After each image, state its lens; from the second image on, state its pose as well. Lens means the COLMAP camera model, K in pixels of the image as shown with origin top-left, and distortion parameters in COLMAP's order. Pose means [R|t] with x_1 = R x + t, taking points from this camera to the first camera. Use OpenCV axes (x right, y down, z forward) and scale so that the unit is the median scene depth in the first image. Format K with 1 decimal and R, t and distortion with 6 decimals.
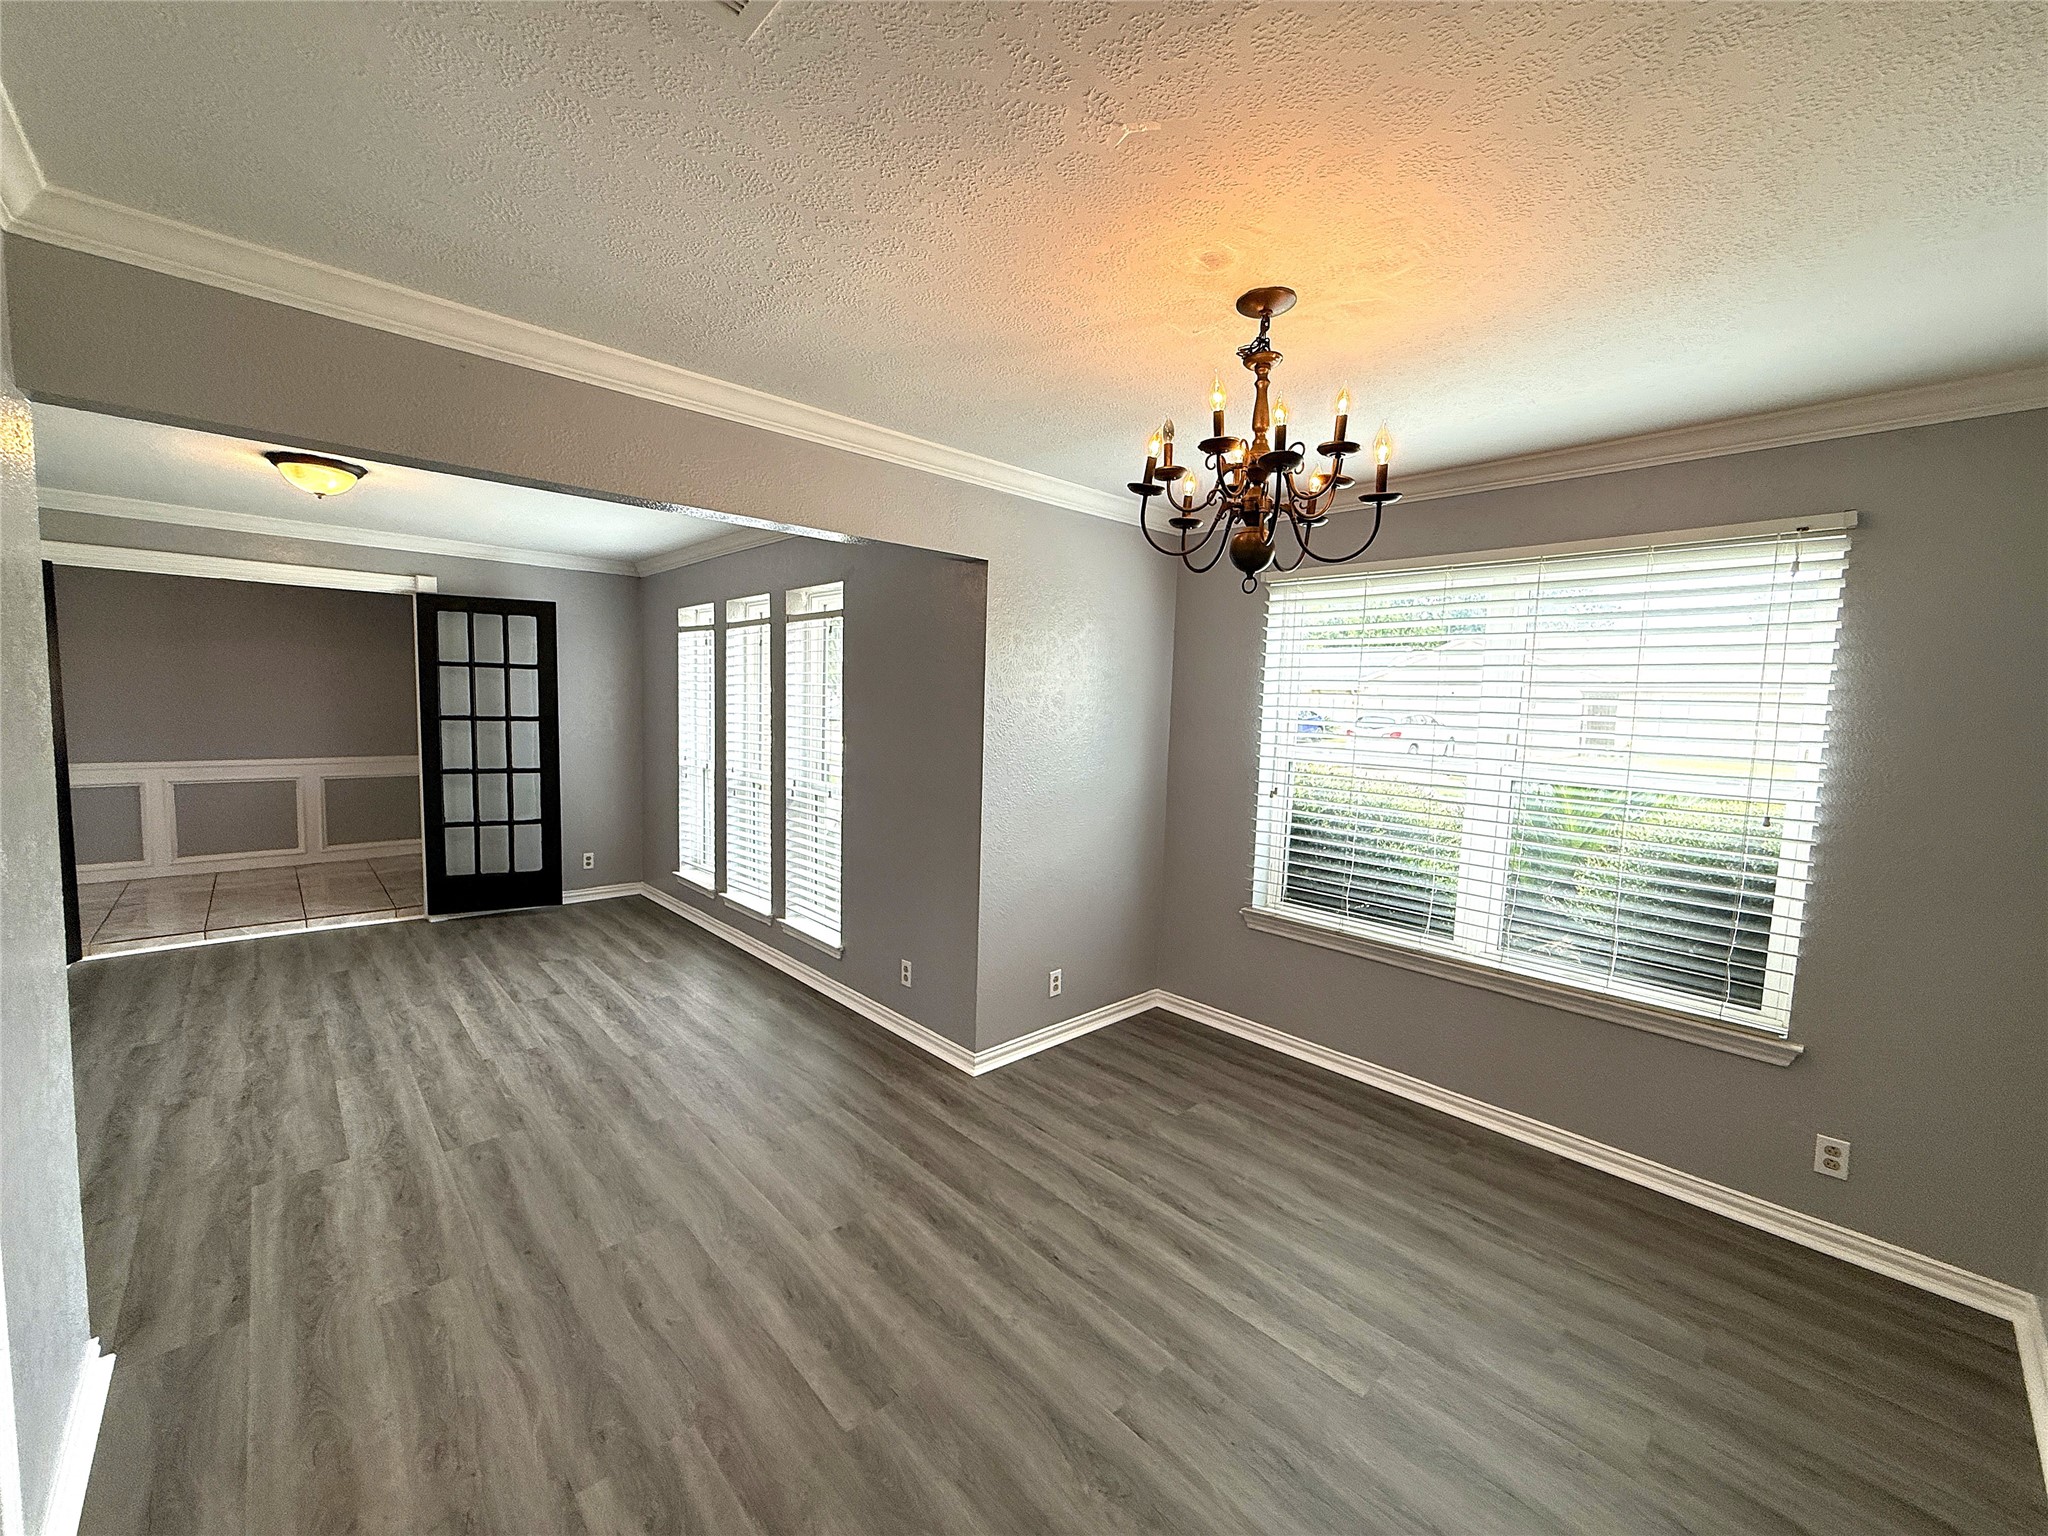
lens RADIAL K [[816.3, 0, 1020.2], [0, 816.3, 766.4], [0, 0, 1]] dist [-0.001493, 0.000146]
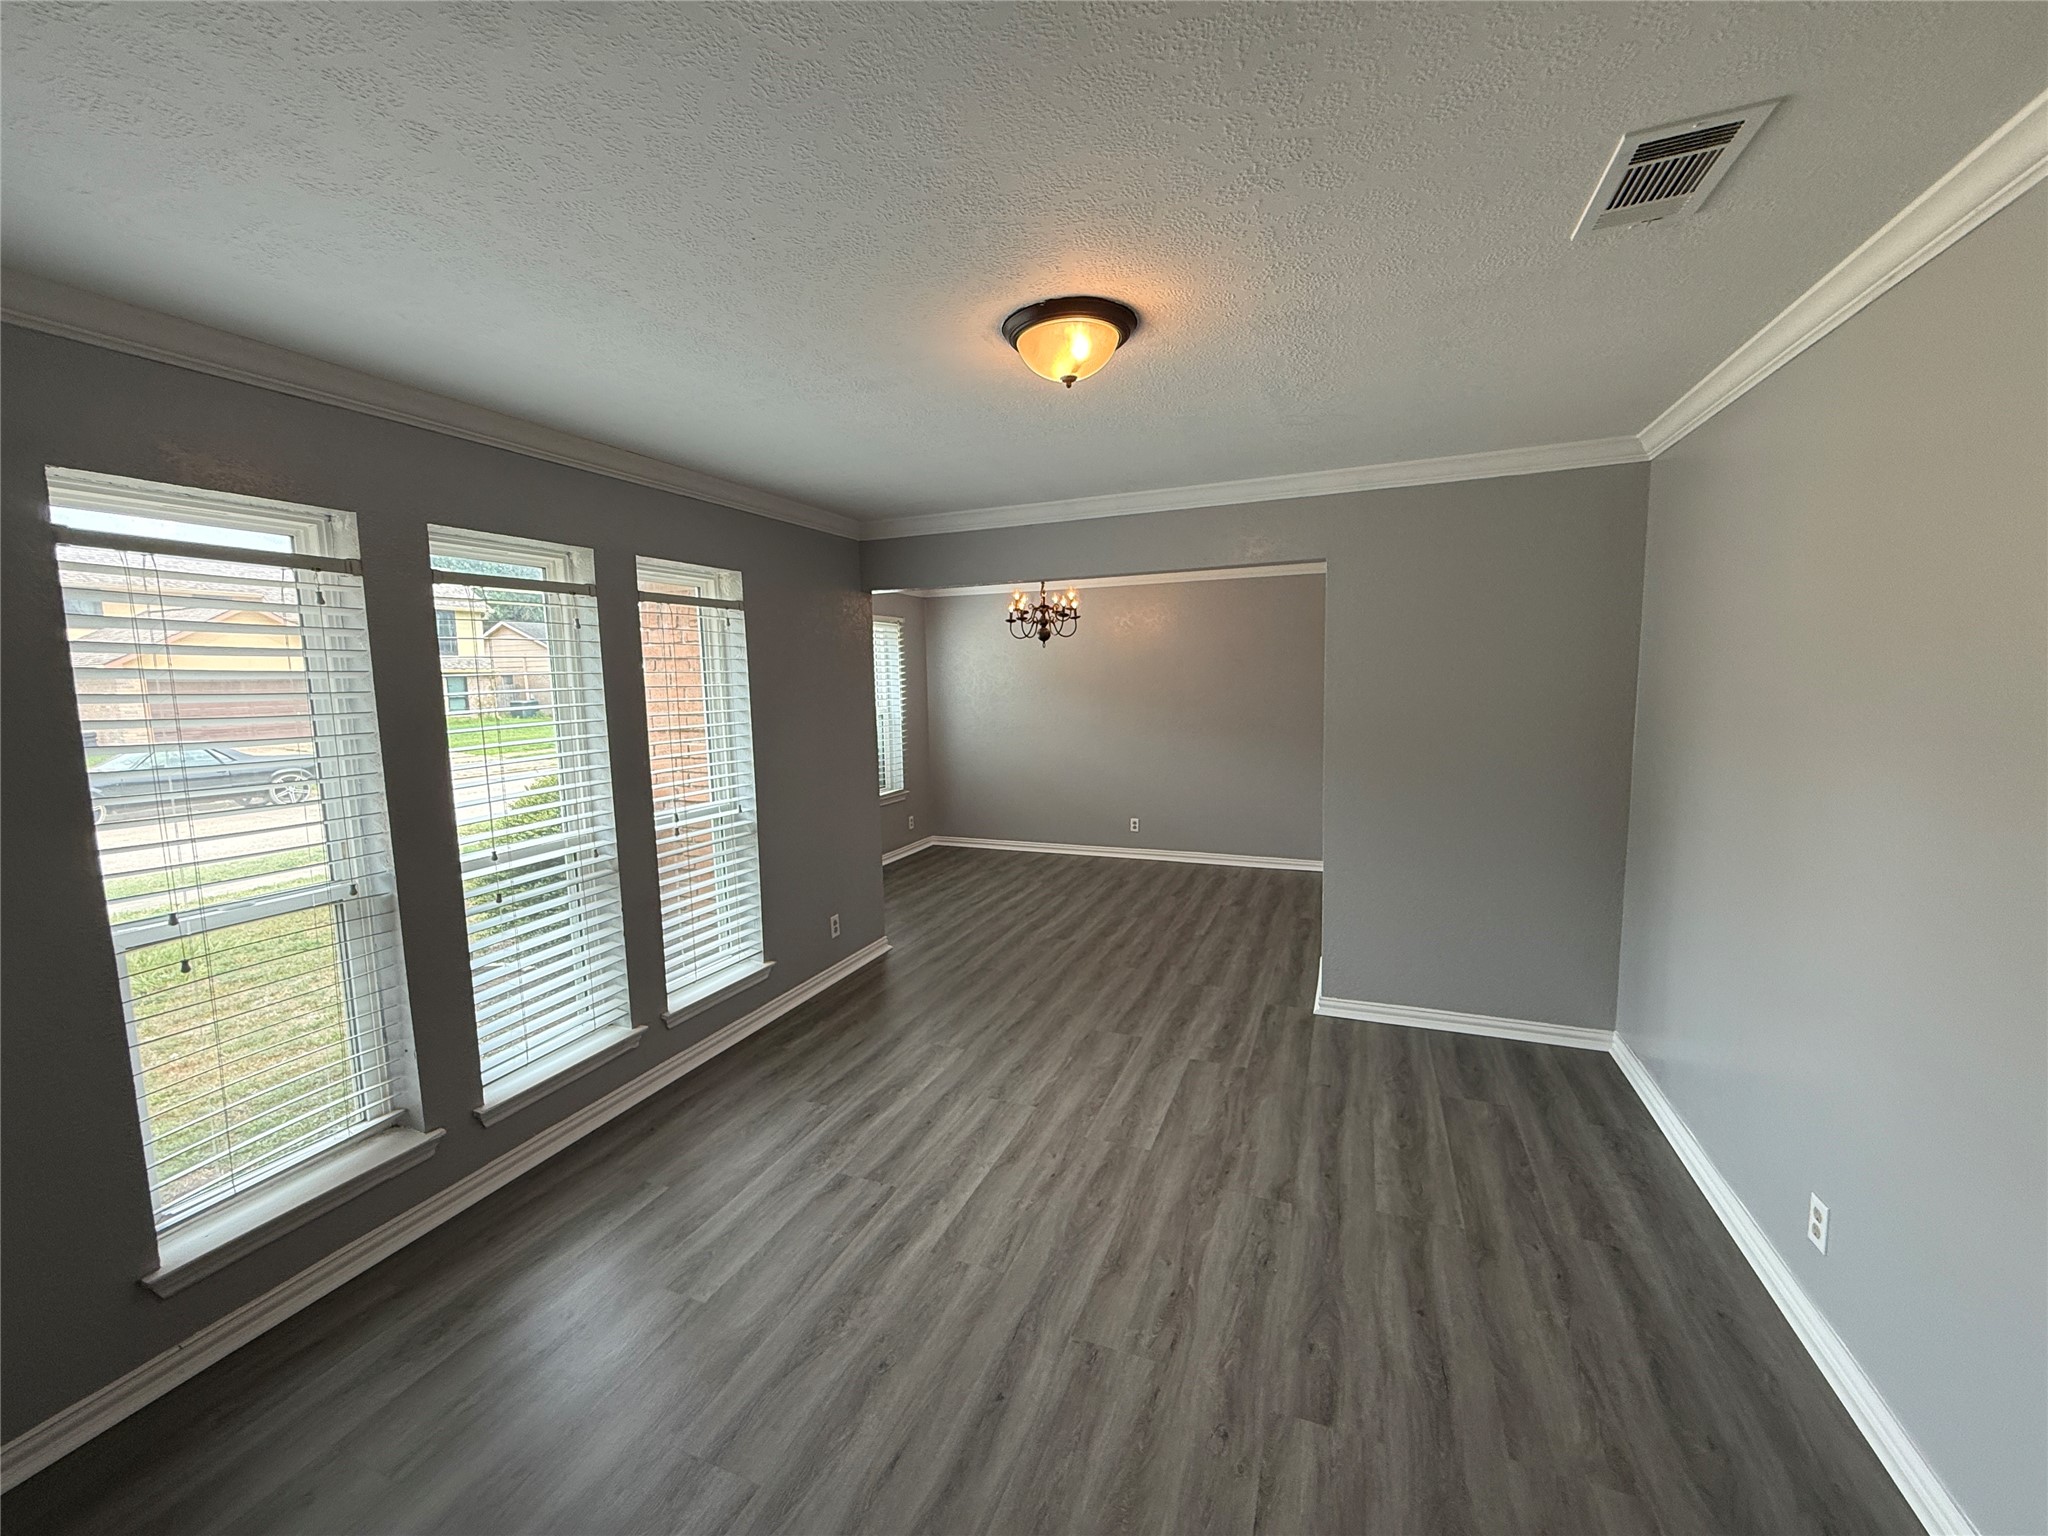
lens RADIAL K [[816.3, 0, 1020.2], [0, 816.3, 766.4], [0, 0, 1]] dist [-0.001493, 0.000146]
pose [[-0.419597, -0.119264, 0.899841, -1.554210], [0.086905, 0.981499, 0.170611, -0.182541], [-0.903541, 0.149788, -0.401469, 1.448897]]
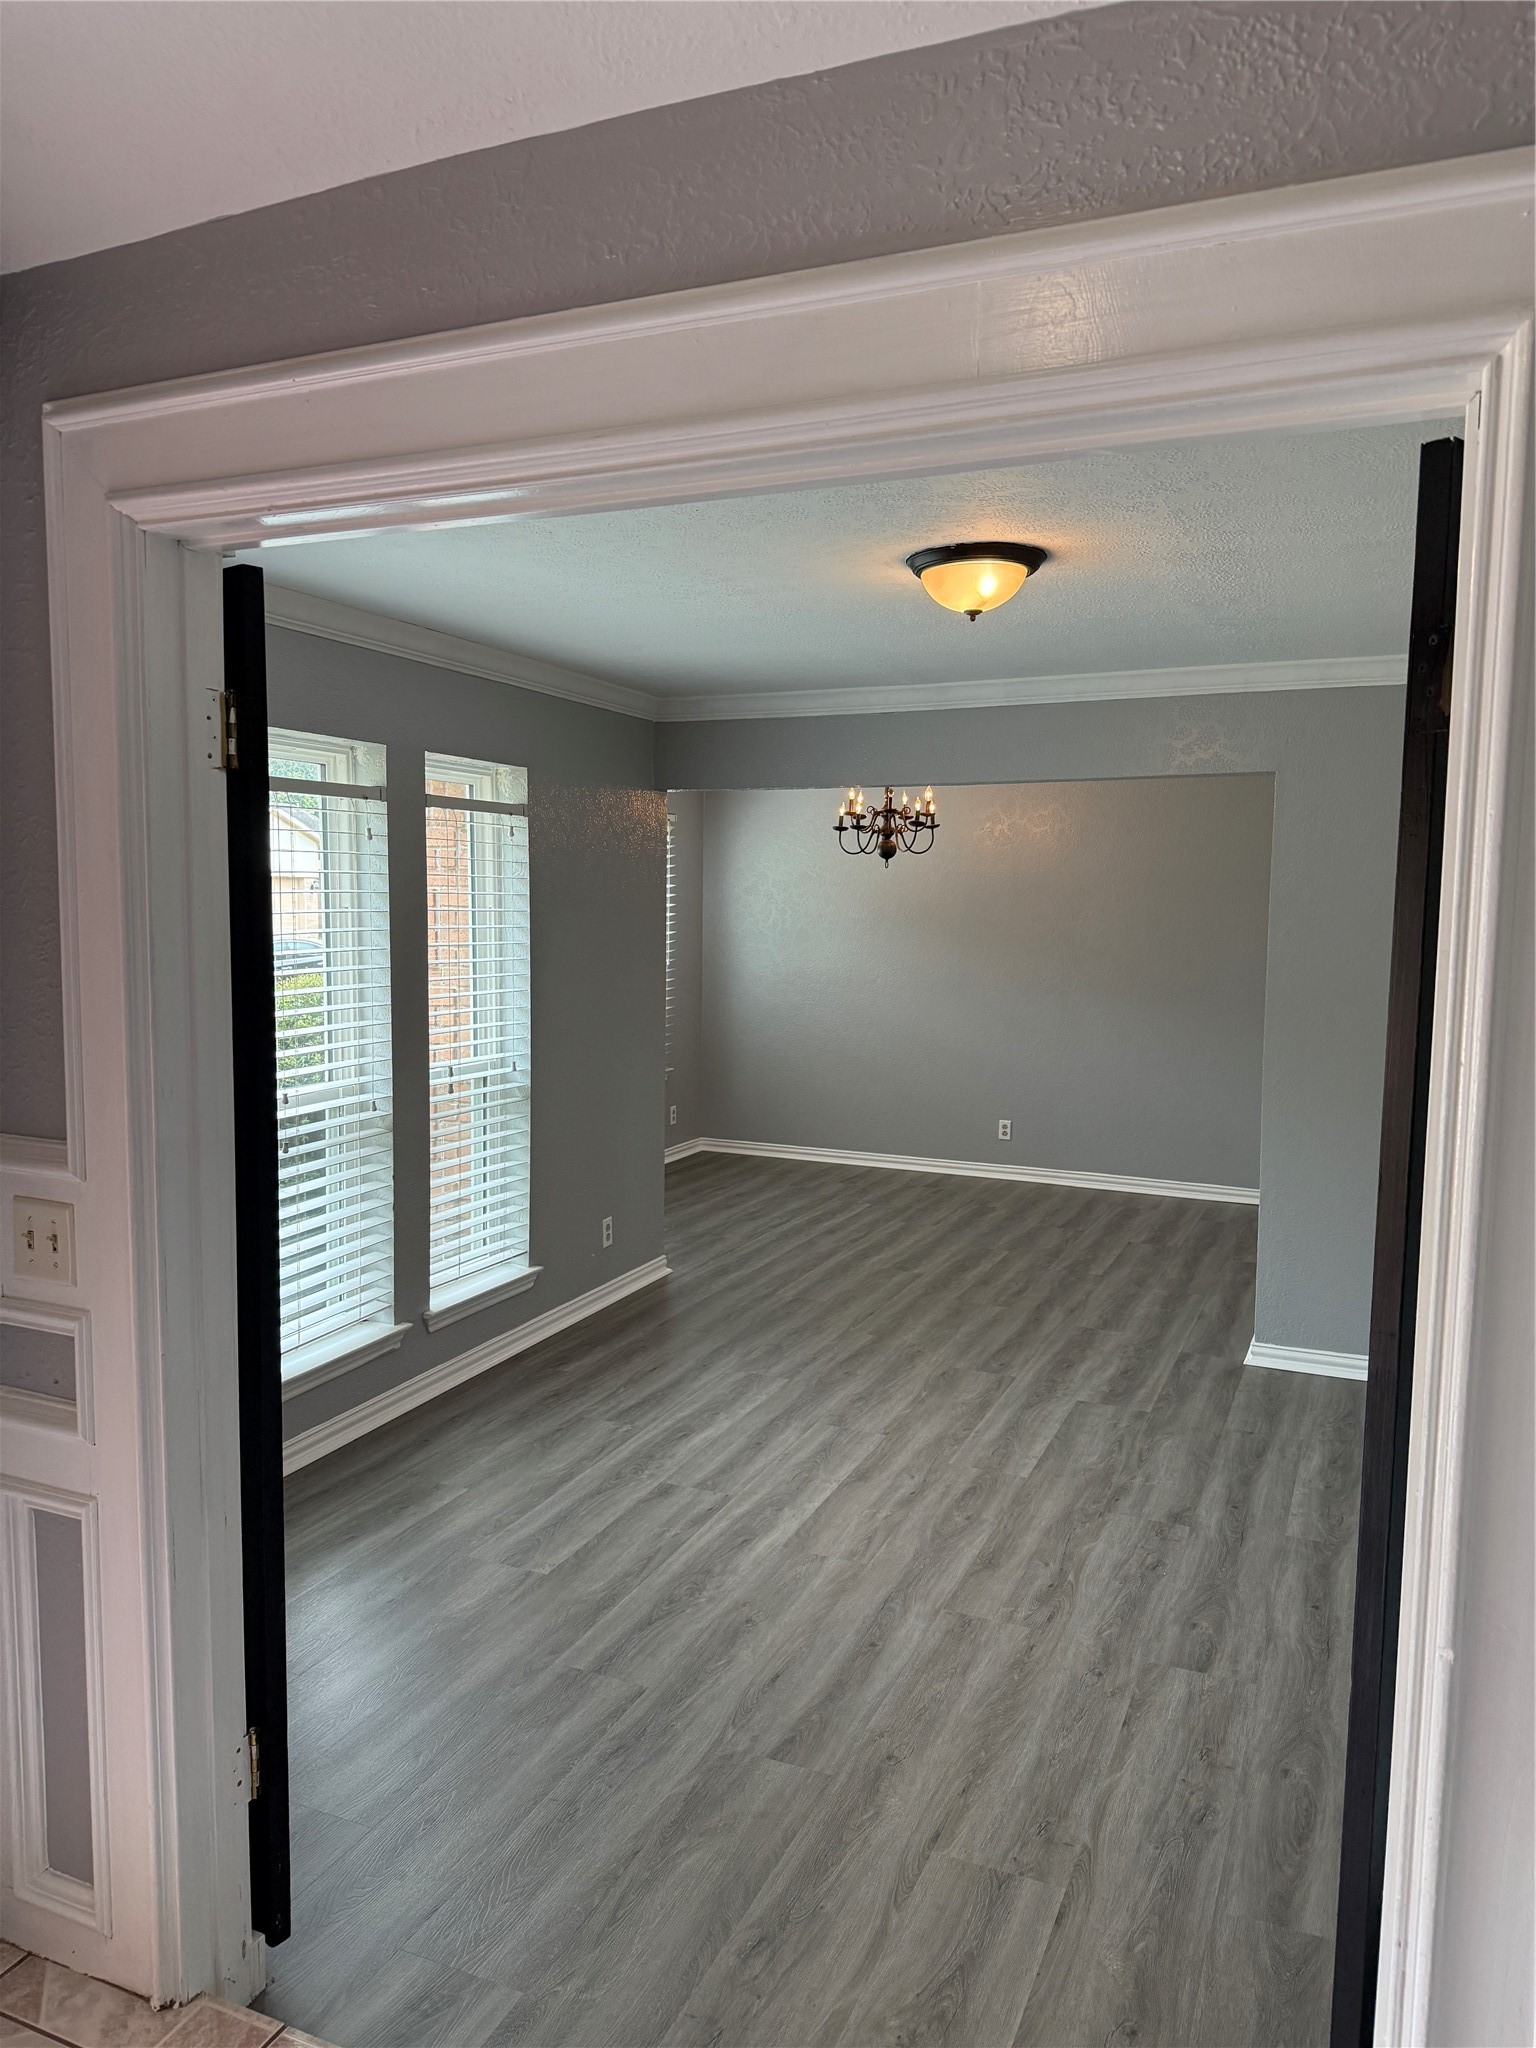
lens RADIAL K [[1430.0, 0, 757.8], [0, 1430.0, 1025.6], [0, 0, 1]] dist [0.129014, -0.192744]
pose [[-0.392324, -0.116780, 0.912384, -1.940327], [0.054534, 0.987210, 0.149808, -0.234306], [-0.918209, 0.108529, -0.380938, 1.719538]]
